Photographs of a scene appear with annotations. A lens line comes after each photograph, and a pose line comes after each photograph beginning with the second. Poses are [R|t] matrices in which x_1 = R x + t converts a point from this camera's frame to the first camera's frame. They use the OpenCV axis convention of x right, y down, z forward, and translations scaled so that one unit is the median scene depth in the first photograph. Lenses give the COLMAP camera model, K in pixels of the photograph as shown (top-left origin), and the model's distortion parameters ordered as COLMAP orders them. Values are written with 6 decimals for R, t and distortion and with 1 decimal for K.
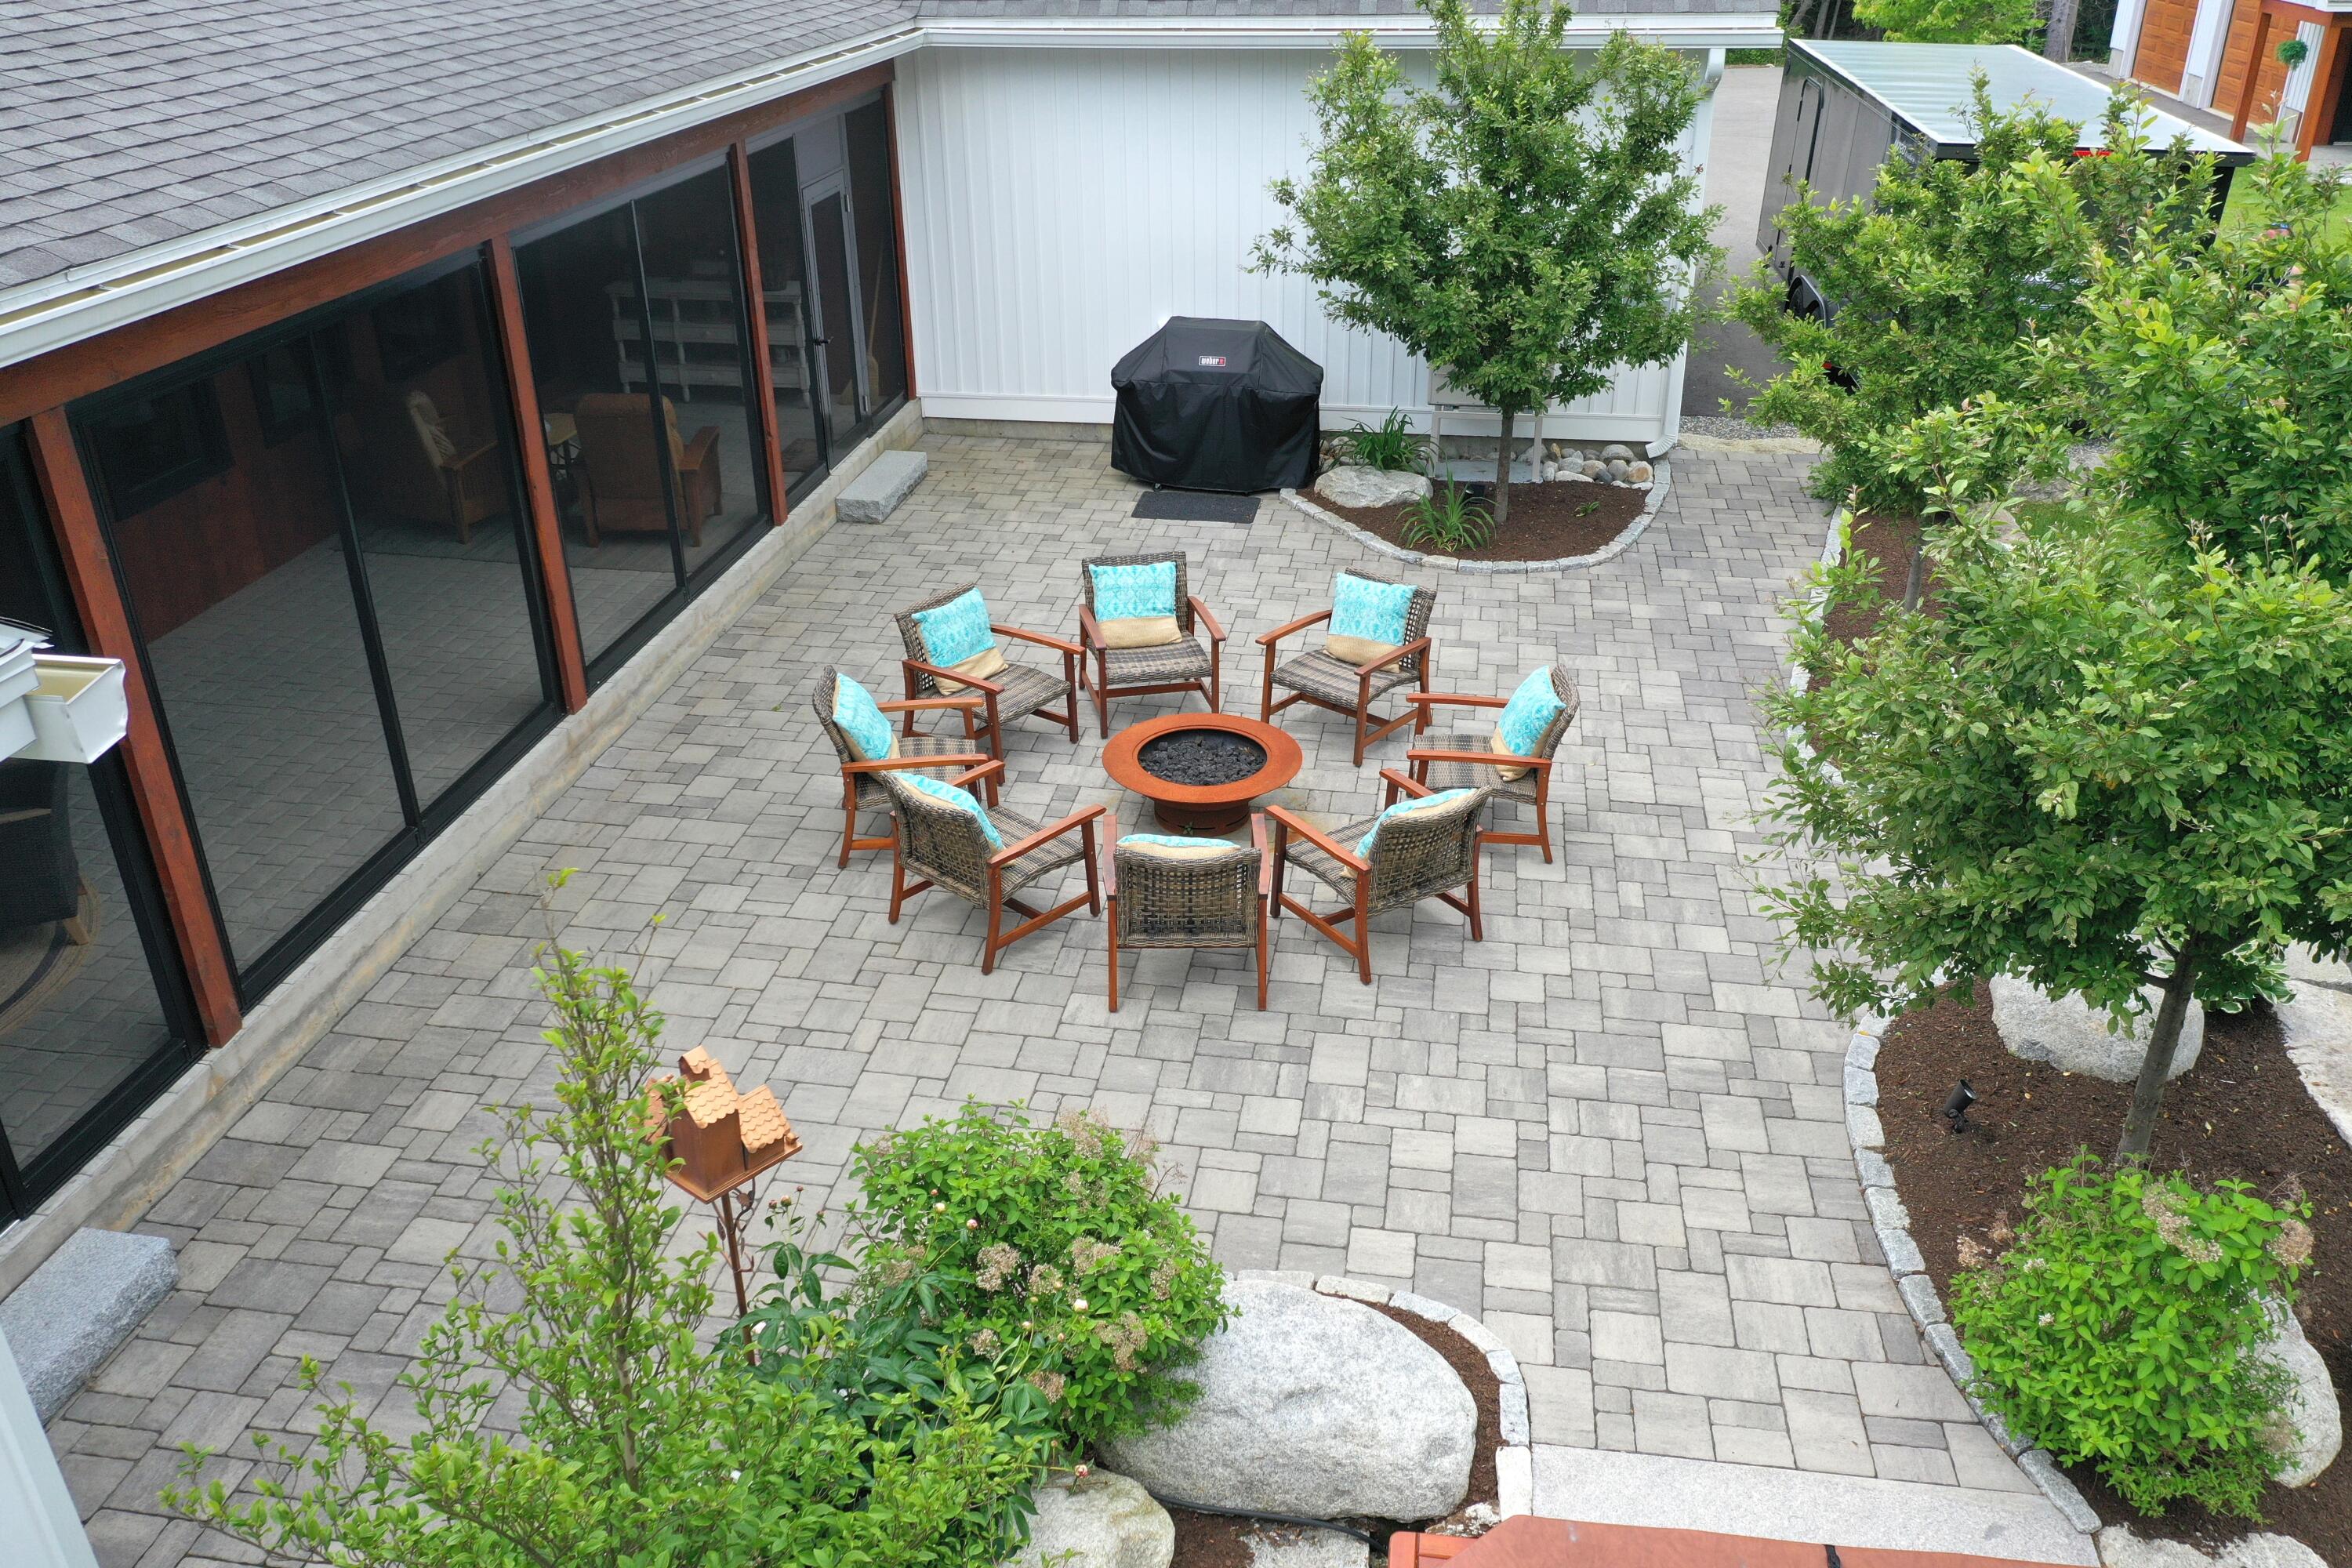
lens RADIAL K [[1859.4, 0, 1176.0], [0, 1859.4, 784.0], [0, 0, 1]] dist [0.001069, 0.005916]
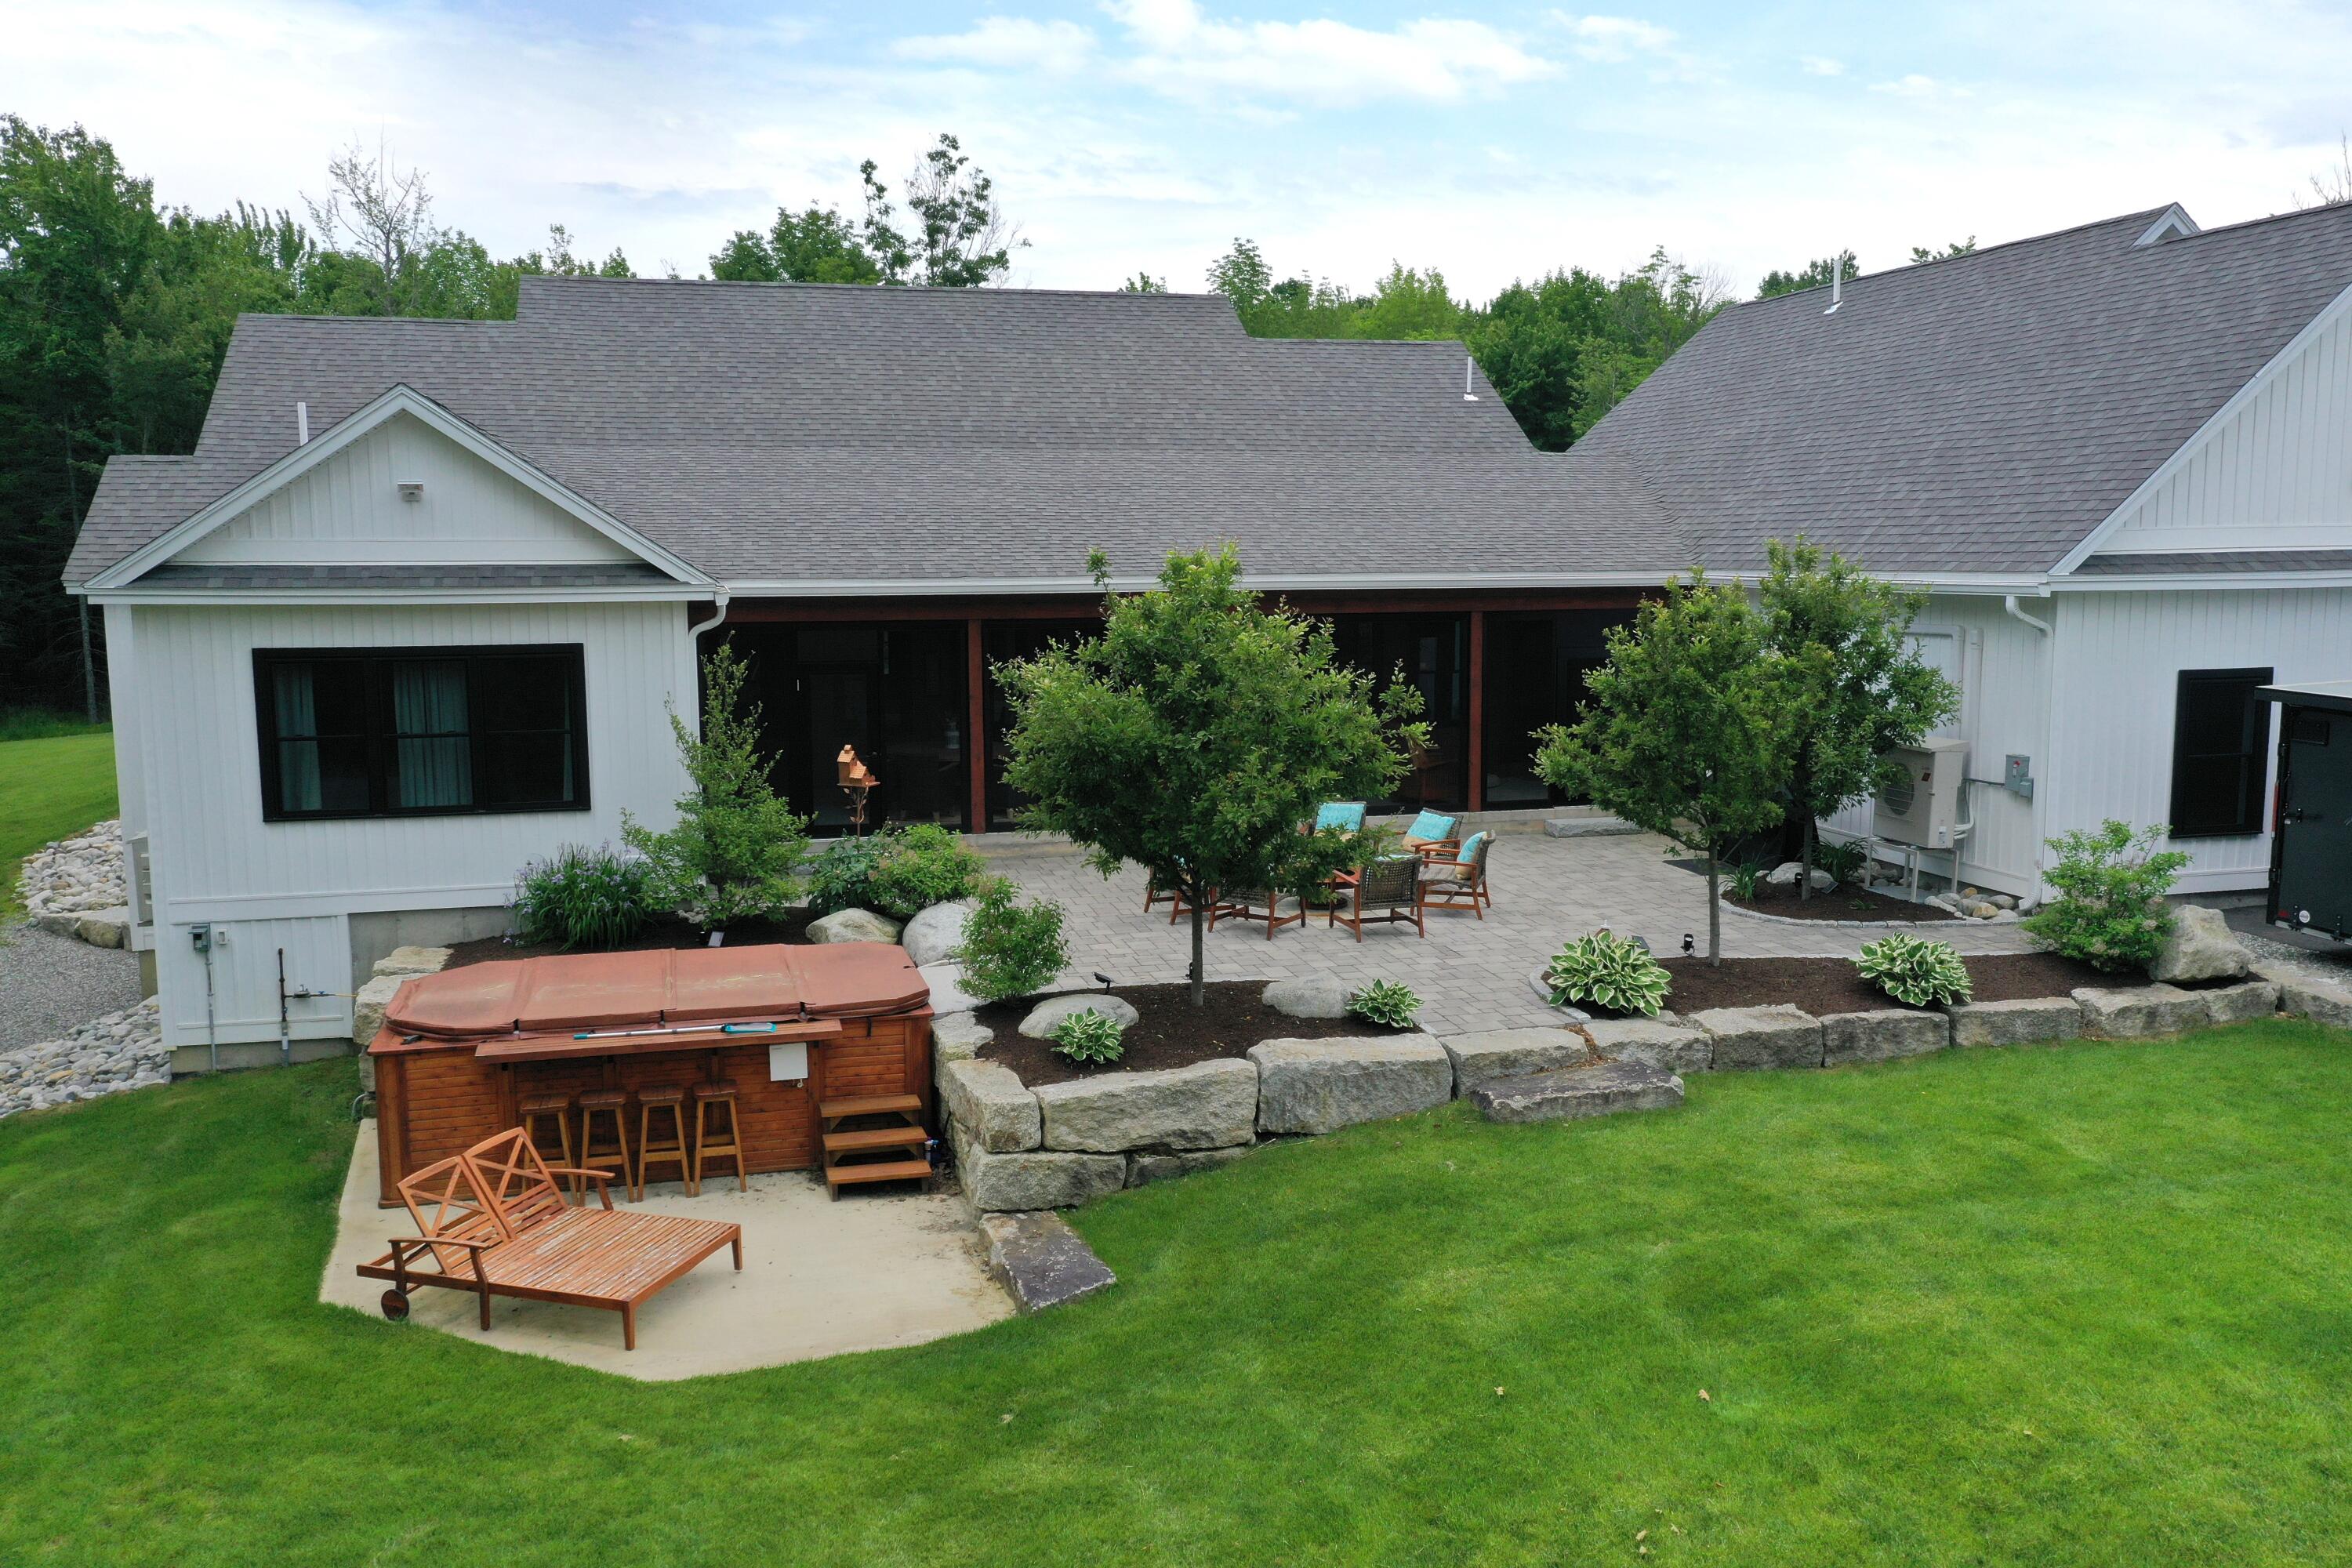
lens RADIAL K [[1859.4, 0, 1176.0], [0, 1859.4, 784.0], [0, 0, 1]] dist [0.001069, 0.005916]
pose [[0.400544, 0.127777, -0.907325, 1.609853], [-0.412421, 0.909391, -0.053998, 0.066038], [0.818213, 0.395828, 0.416949, -0.012155]]
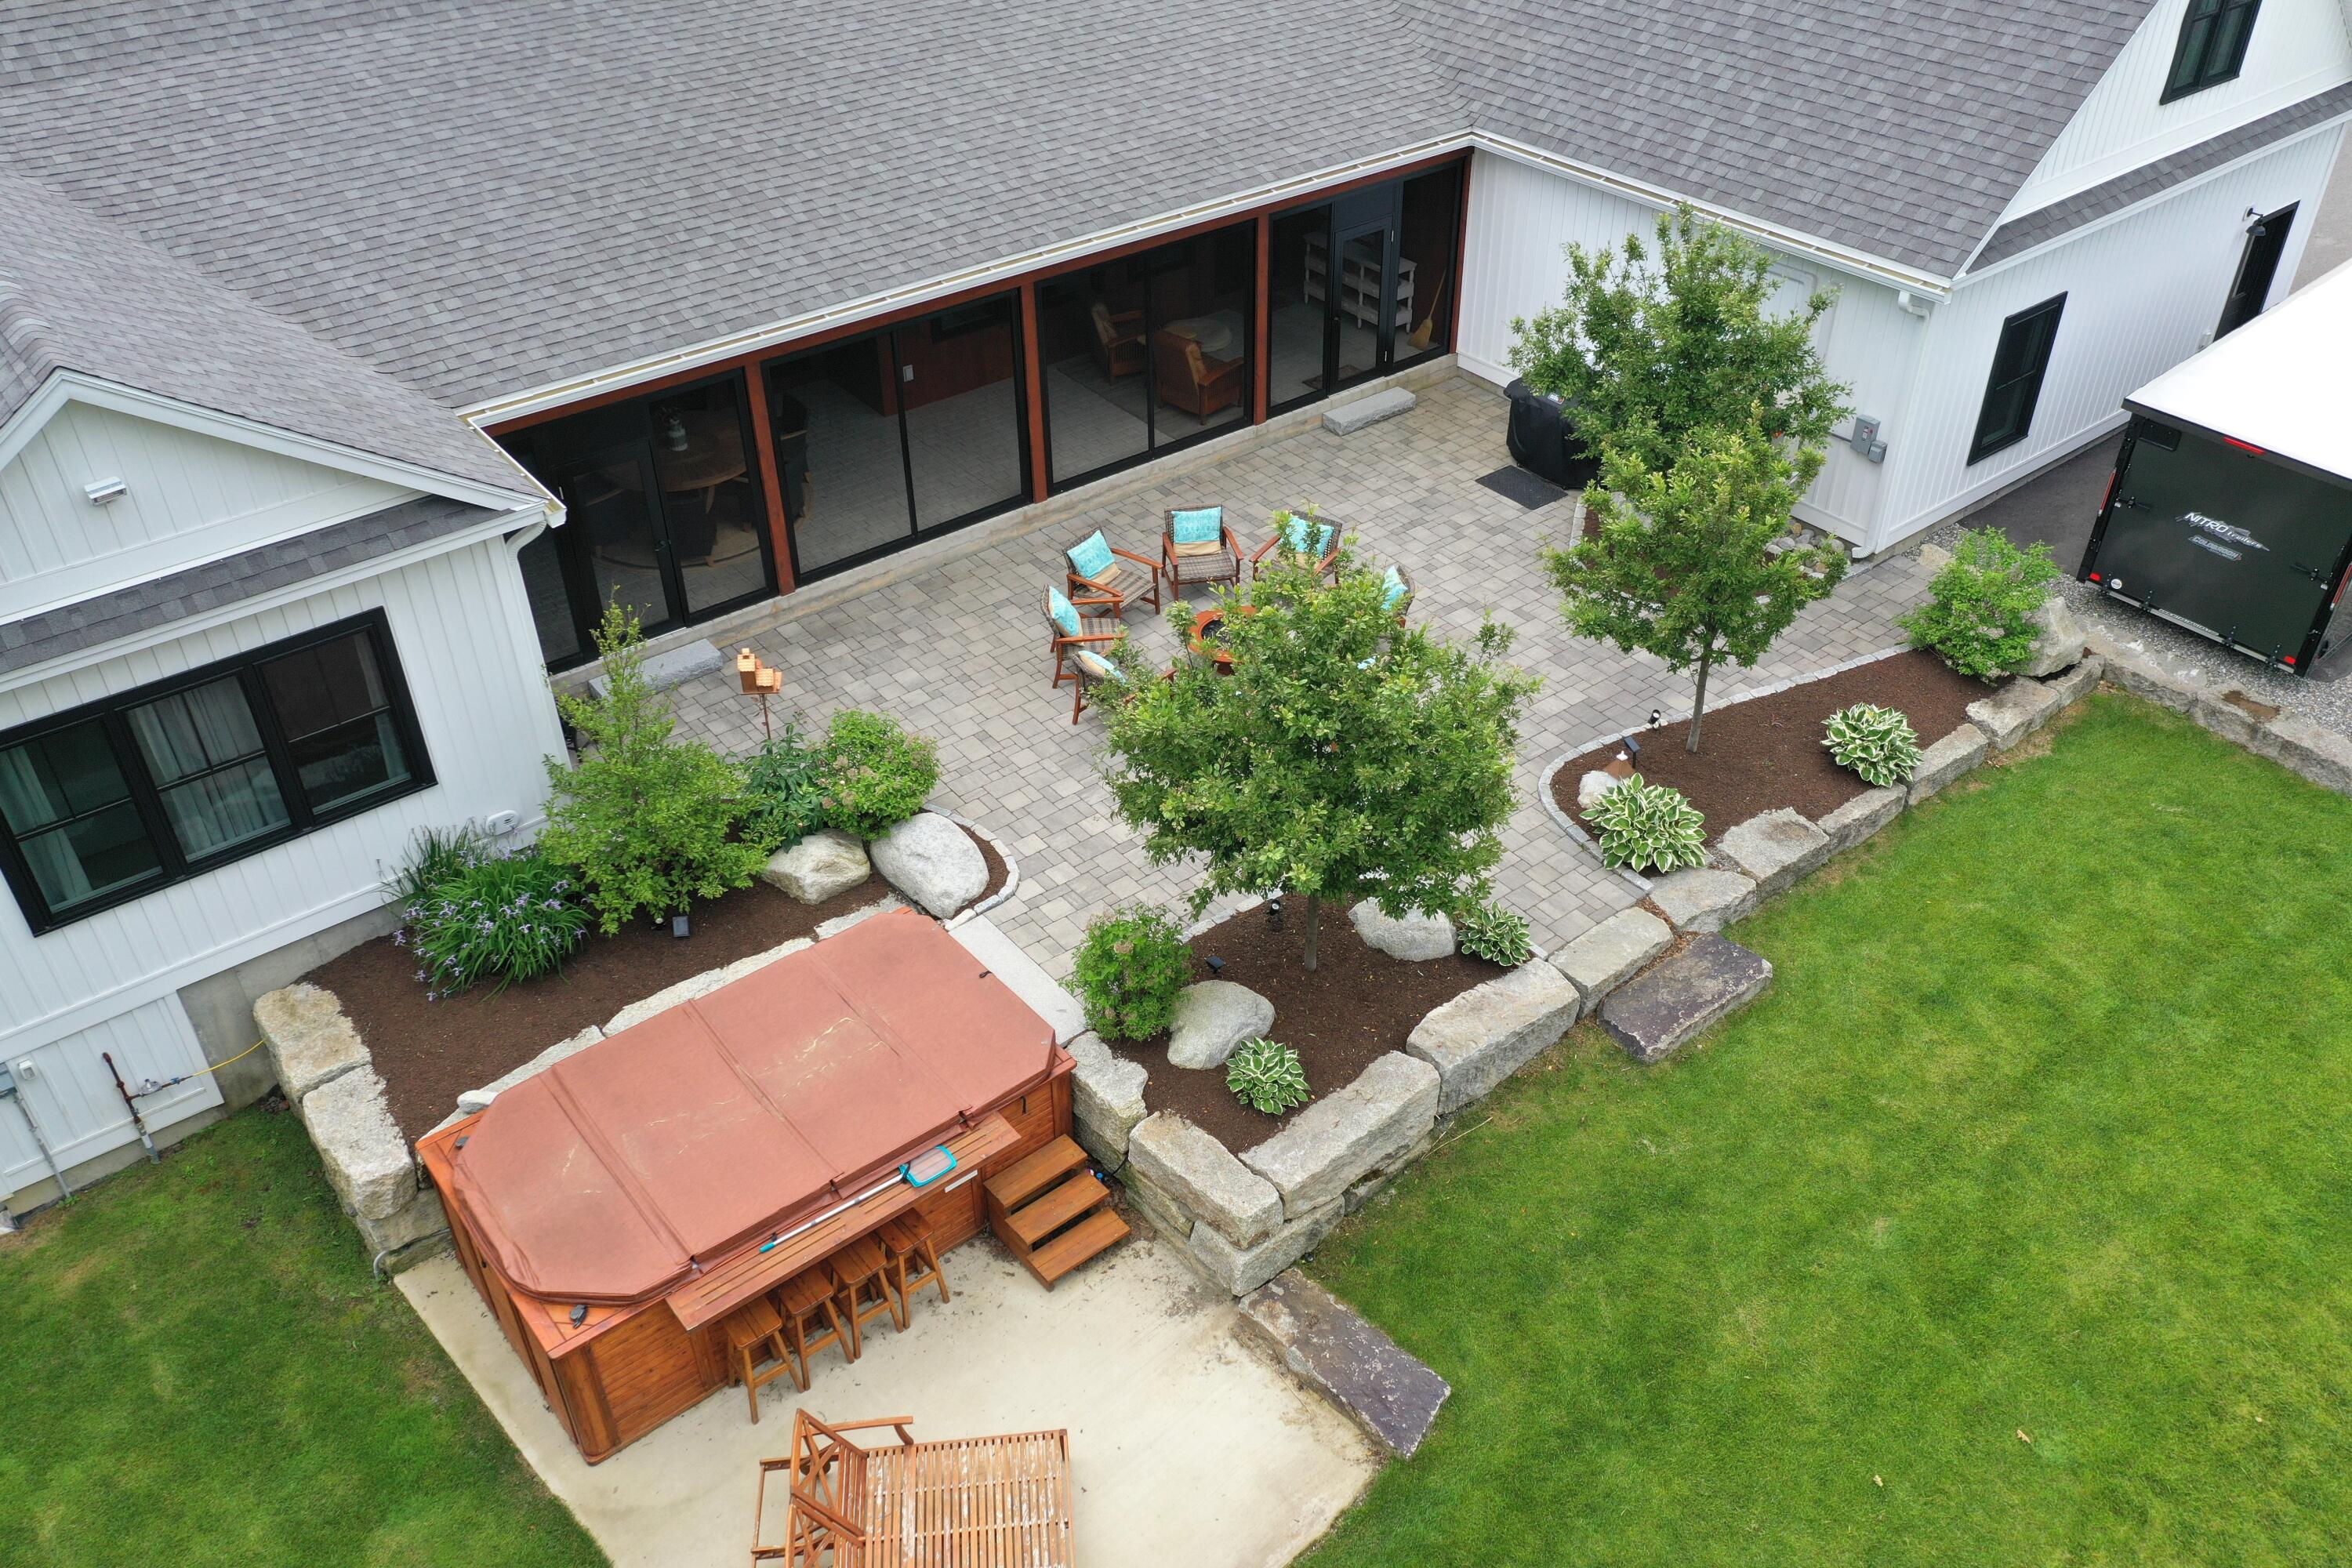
lens RADIAL K [[1859.4, 0, 1176.0], [0, 1859.4, 784.0], [0, 0, 1]] dist [0.001069, 0.005916]
pose [[0.732071, 0.408213, -0.545375, 0.979427], [-0.304705, 0.912243, 0.273801, -0.345221], [0.609284, -0.034264, 0.792211, -0.511786]]
